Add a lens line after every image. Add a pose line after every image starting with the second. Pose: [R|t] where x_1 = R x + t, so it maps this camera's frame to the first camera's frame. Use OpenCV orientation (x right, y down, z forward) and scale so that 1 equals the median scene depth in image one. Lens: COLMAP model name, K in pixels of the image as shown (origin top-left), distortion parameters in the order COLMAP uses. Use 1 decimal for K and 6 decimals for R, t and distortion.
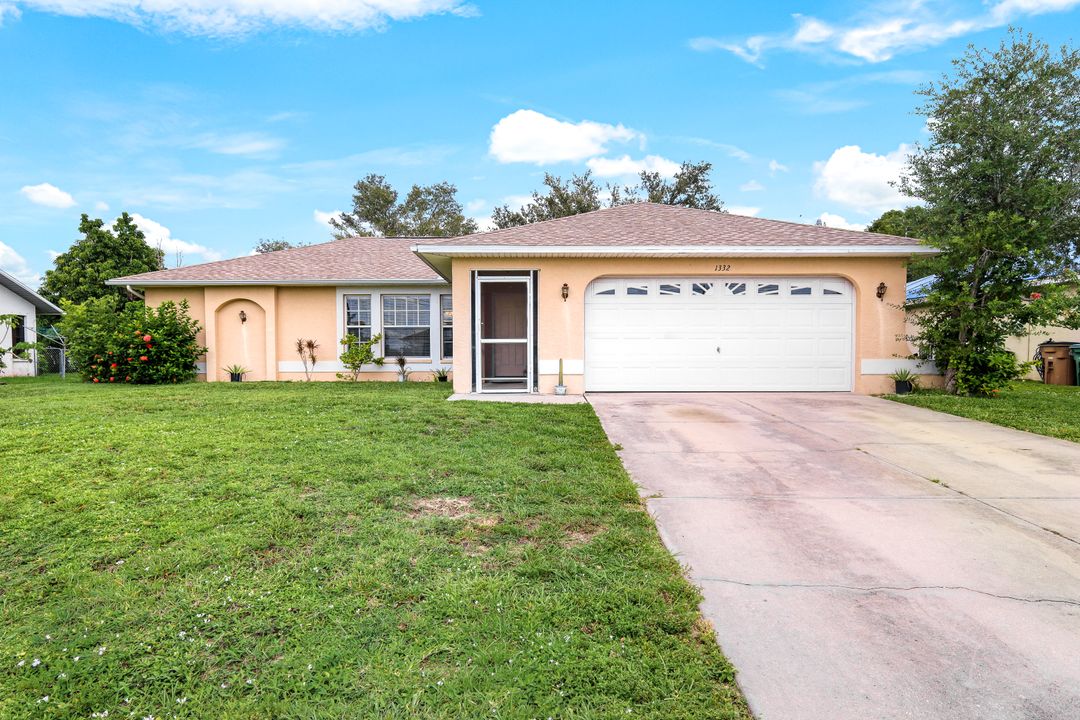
lens RADIAL K [[626.9, 0, 538.3], [0, 626.9, 380.9], [0, 0, 1]] dist [0.005667, 0.001012]
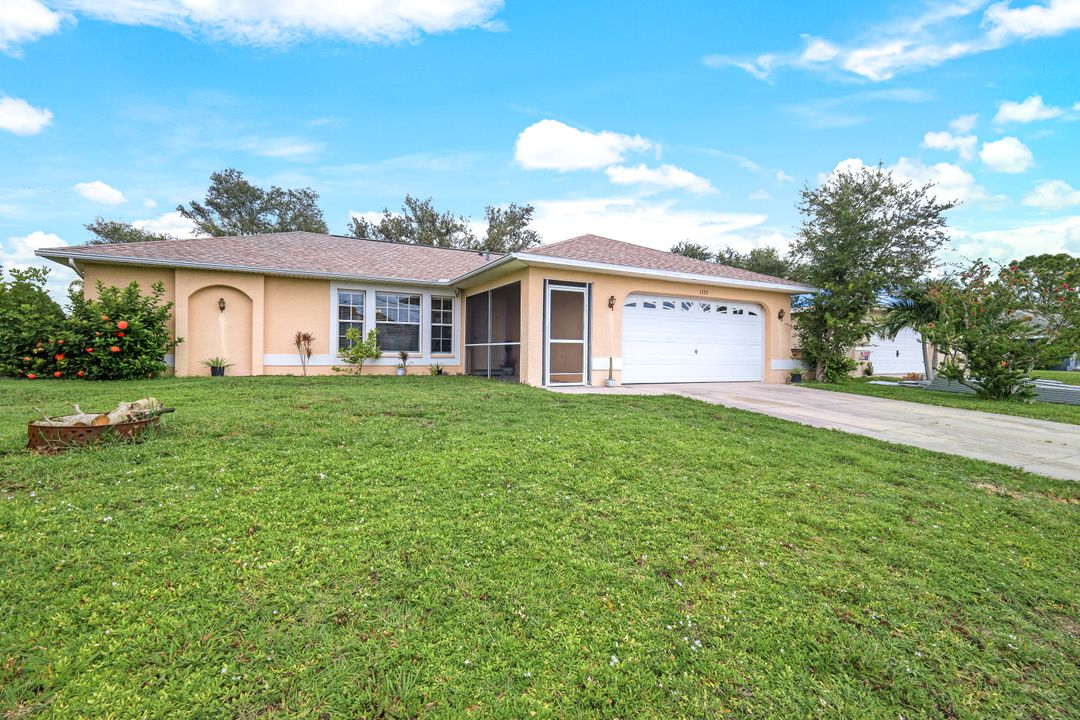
lens RADIAL K [[492.6, 0, 538.6], [0, 492.6, 354.5], [0, 0, 1]] dist [-0.000027, -0.000259]
pose [[0.890422, 0.013527, 0.454936, -0.403040], [-0.000370, 0.999579, -0.028997, -0.009681], [-0.455137, 0.025652, 0.890052, 0.162844]]
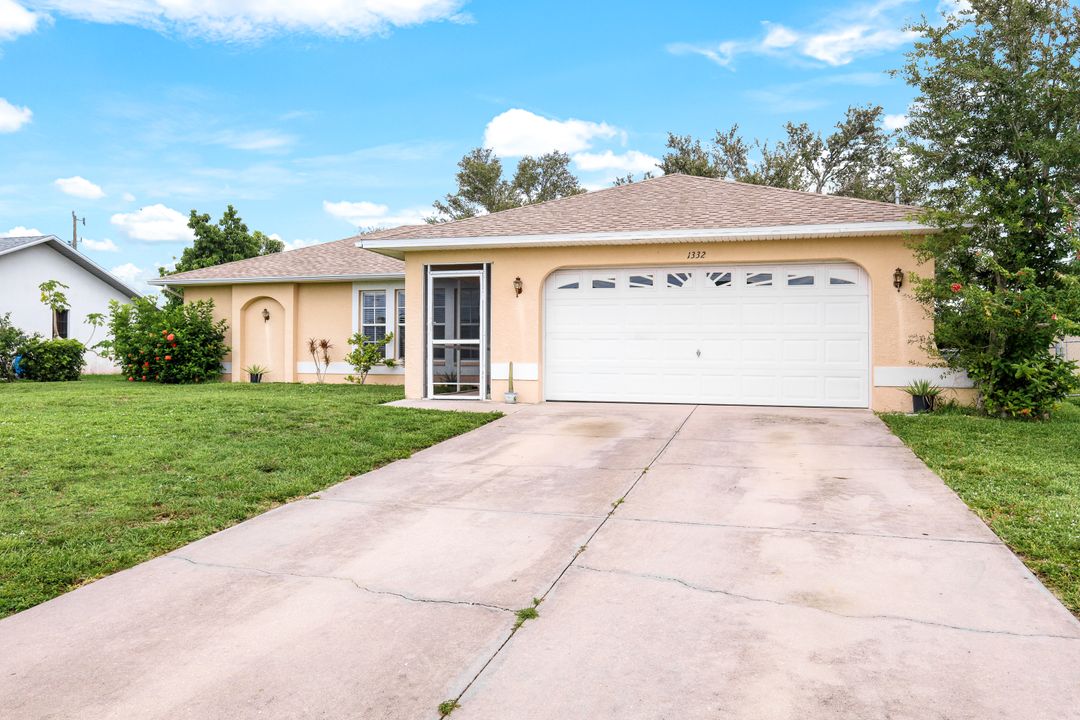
lens RADIAL K [[795.0, 0, 540.0], [0, 795.0, 360.0], [0, 0, 1]] dist [0.008067, 0.000544]
pose [[0.959081, 0.009526, -0.282972, 0.301253], [-0.019929, 0.999226, -0.033909, -0.000818], [0.282430, 0.038161, 0.958529, -0.048282]]
